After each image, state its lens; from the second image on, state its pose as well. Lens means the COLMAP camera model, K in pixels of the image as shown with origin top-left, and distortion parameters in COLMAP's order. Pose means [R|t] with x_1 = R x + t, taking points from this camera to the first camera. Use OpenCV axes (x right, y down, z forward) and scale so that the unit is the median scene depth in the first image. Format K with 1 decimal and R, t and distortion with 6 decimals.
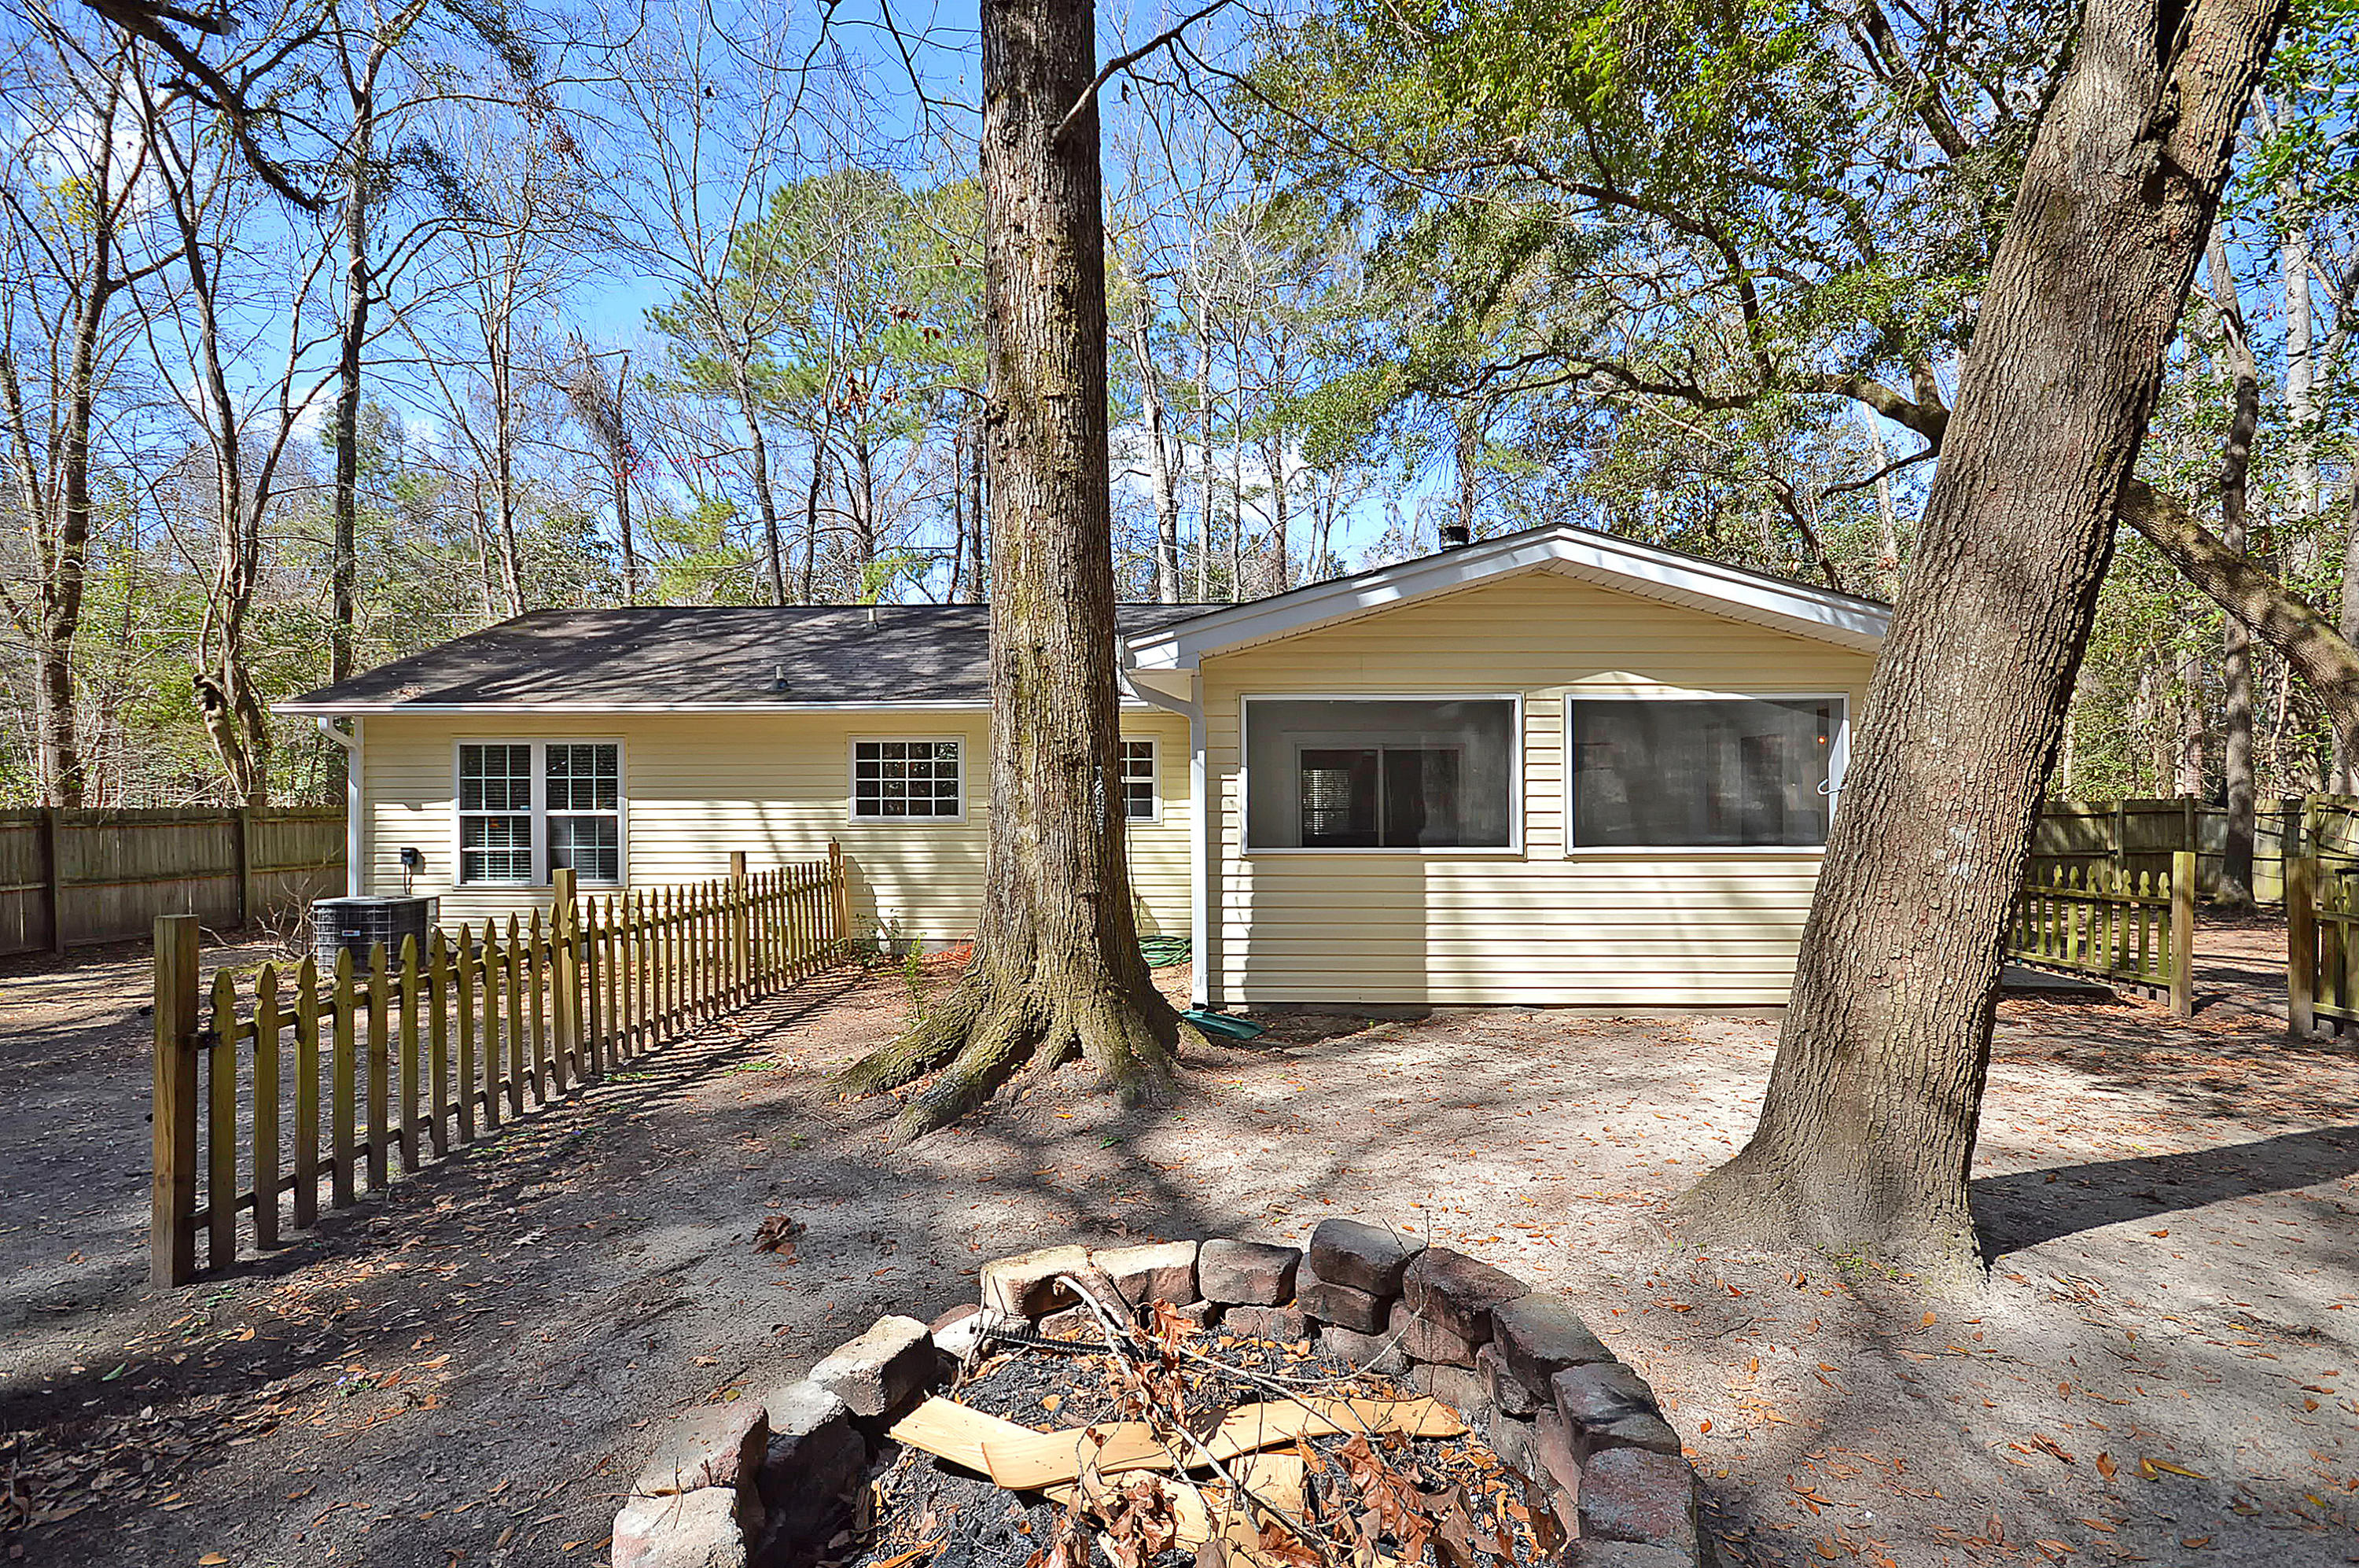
lens RADIAL K [[1077.6, 0, 1179.5], [0, 1077.6, 784.0], [0, 0, 1]] dist [-0.001803, -0.000443]
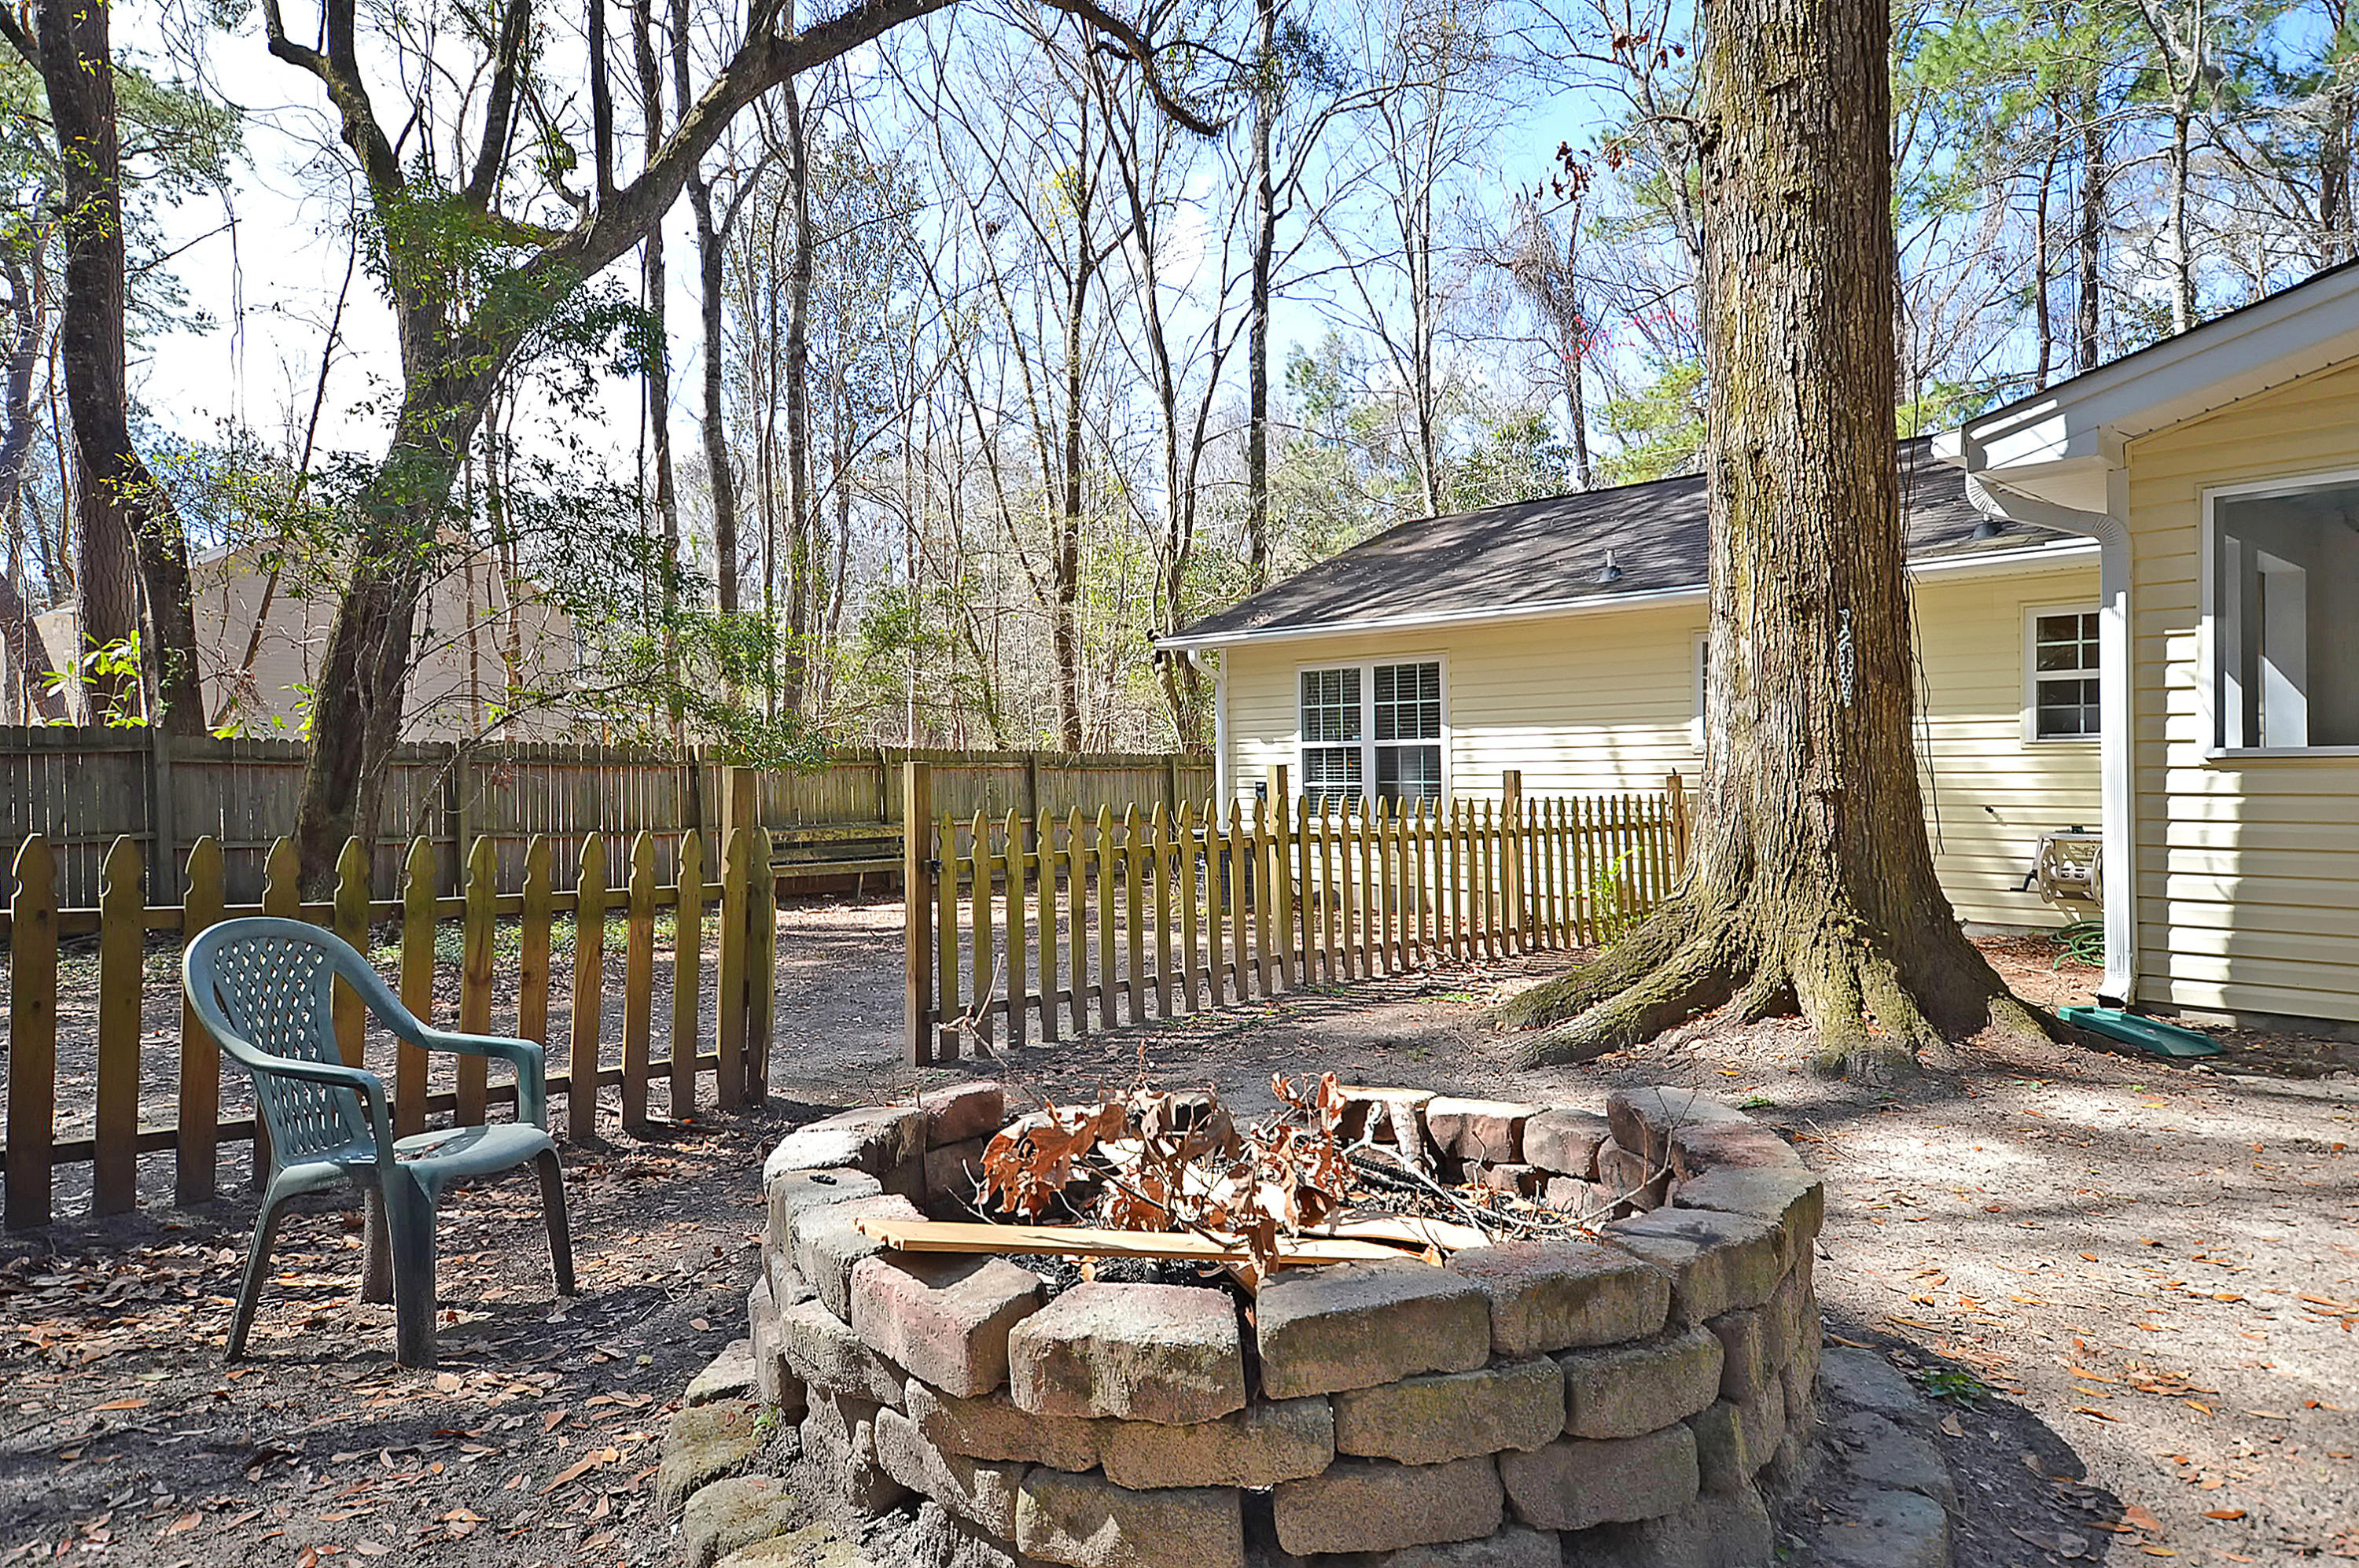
lens RADIAL K [[1472.7, 0, 1179.5], [0, 1472.7, 784.0], [0, 0, 1]] dist [0.042968, 0.073486]
pose [[0.720909, 0.008534, -0.692977, 0.146470], [0.003696, 0.999863, 0.016159, 0.040856], [0.693020, -0.014210, 0.720778, 0.001749]]
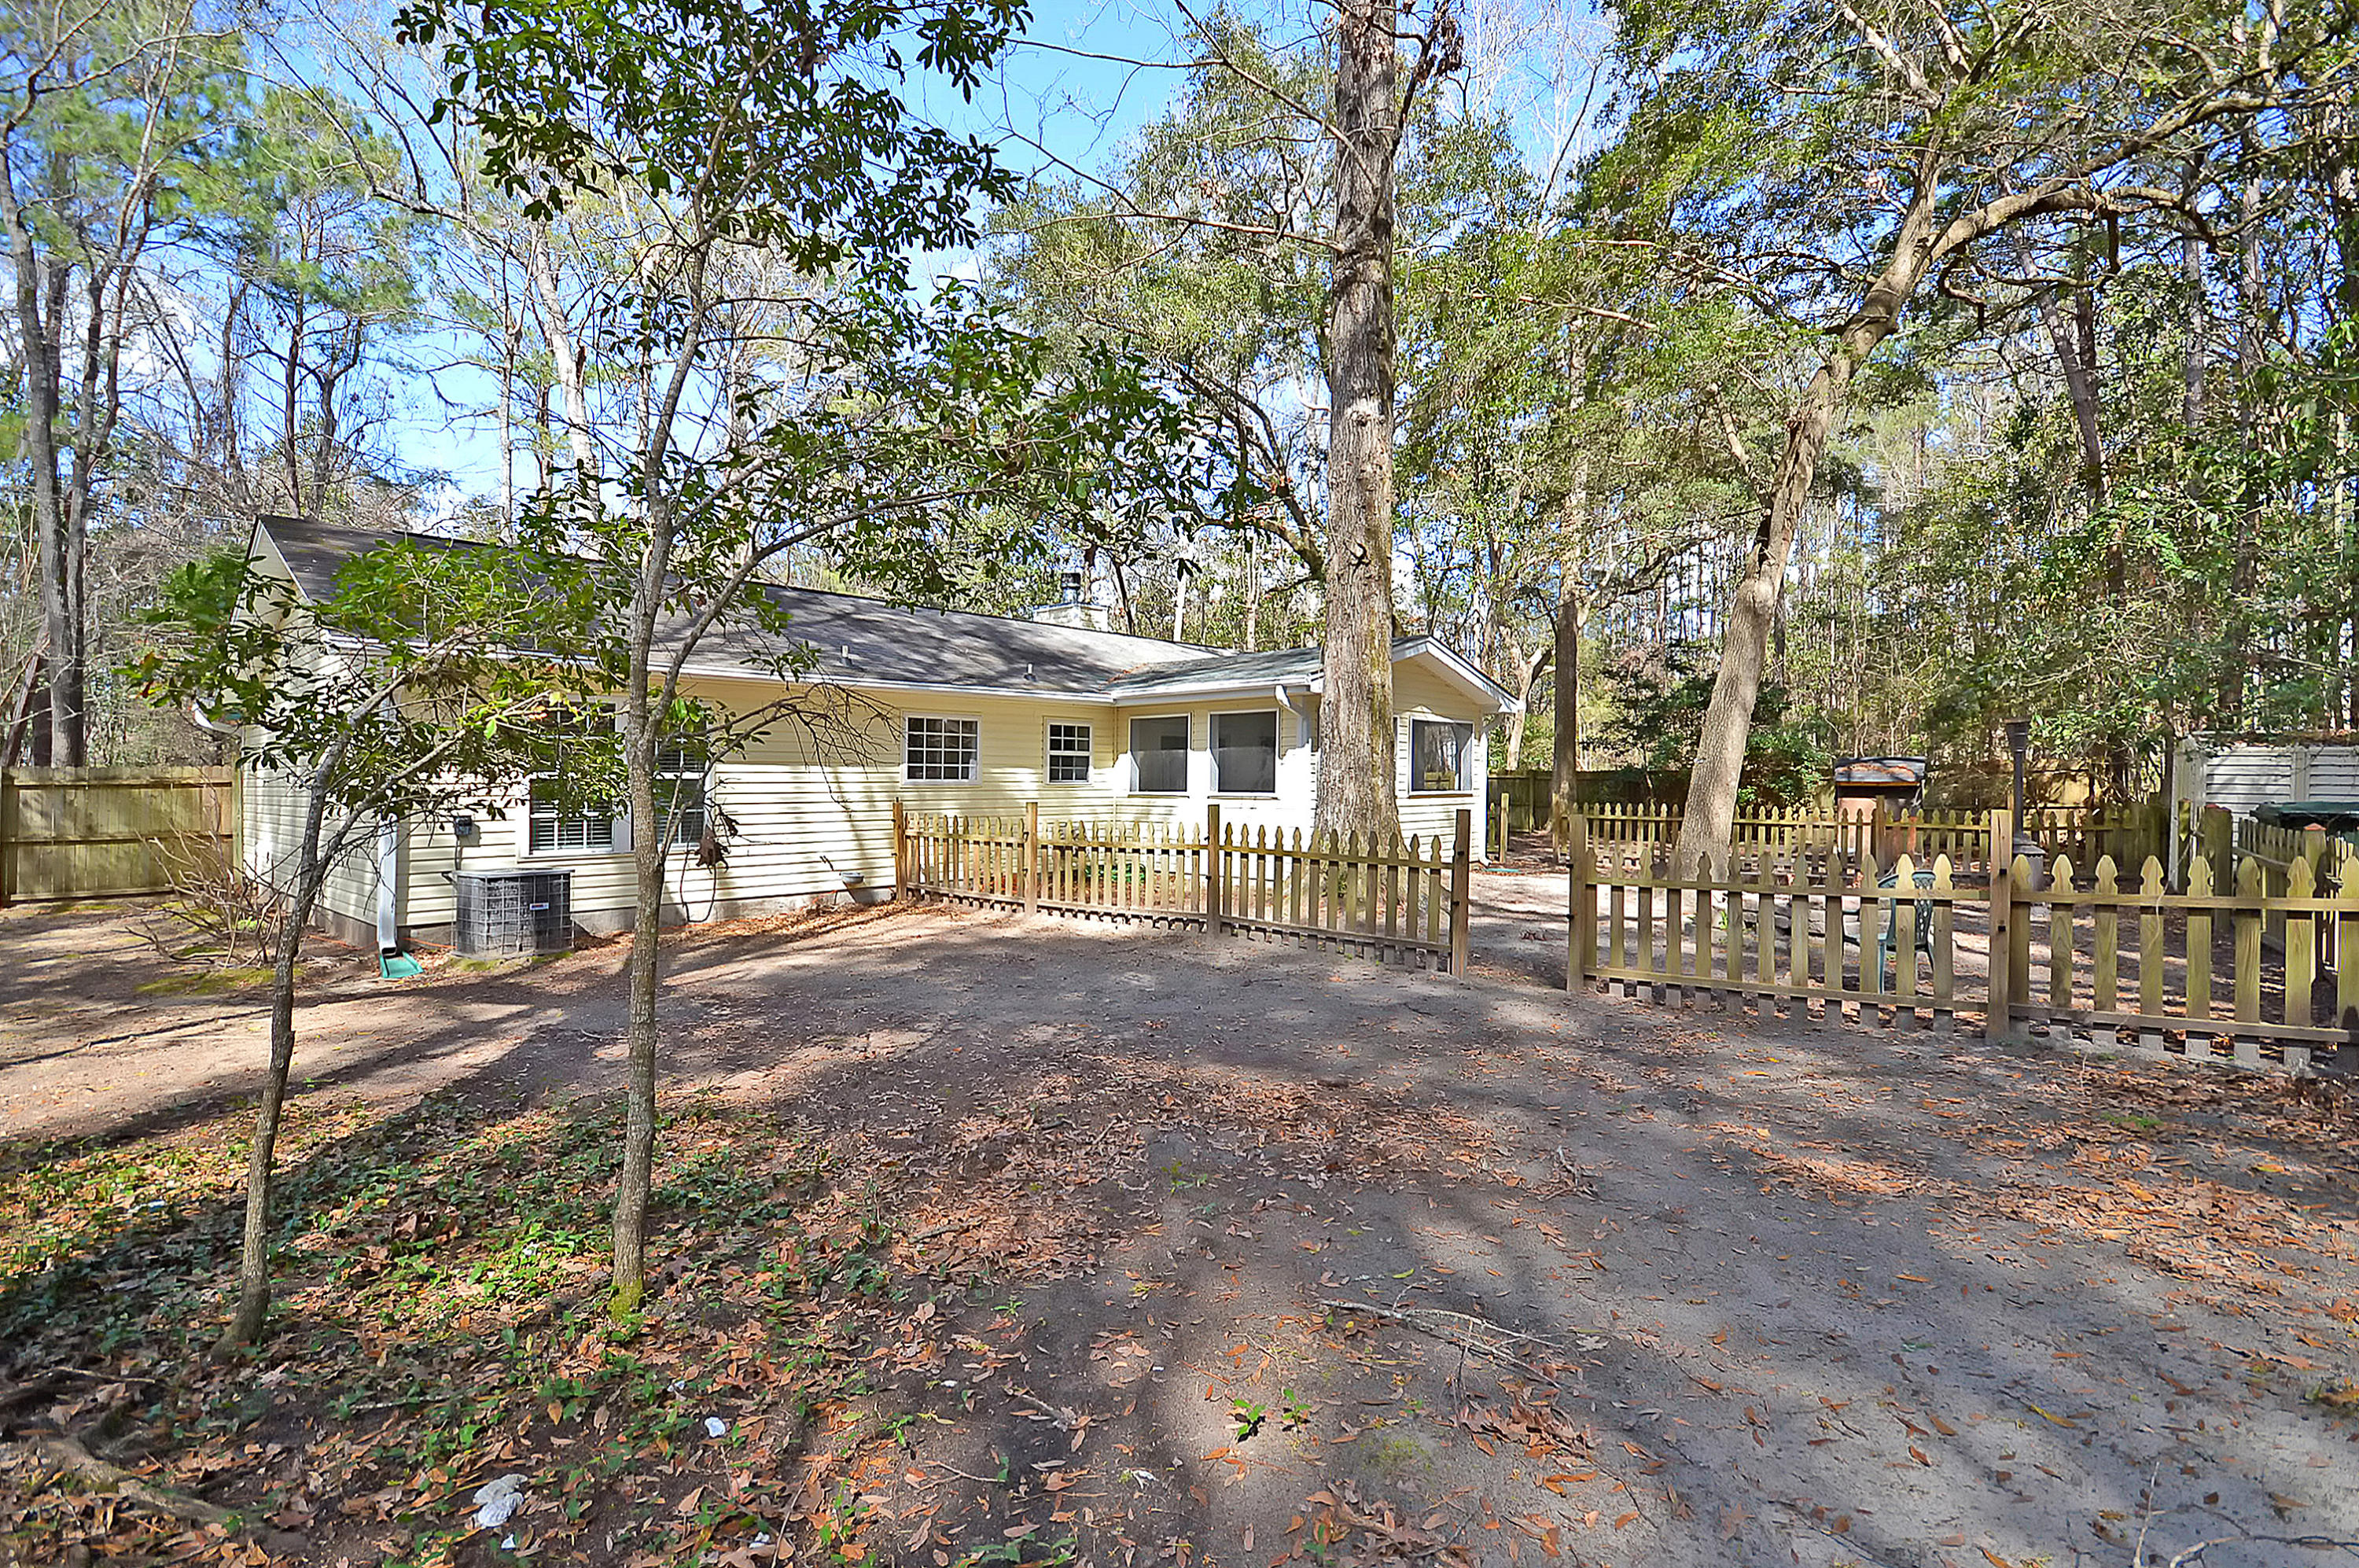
lens RADIAL K [[1077.6, 0, 1179.5], [0, 1077.6, 784.0], [0, 0, 1]] dist [-0.001803, -0.000443]
pose [[0.656089, -0.001161, 0.754683, -0.943305], [-0.014264, 0.999801, 0.013938, 0.013096], [-0.754549, -0.019909, 0.655941, 0.001279]]
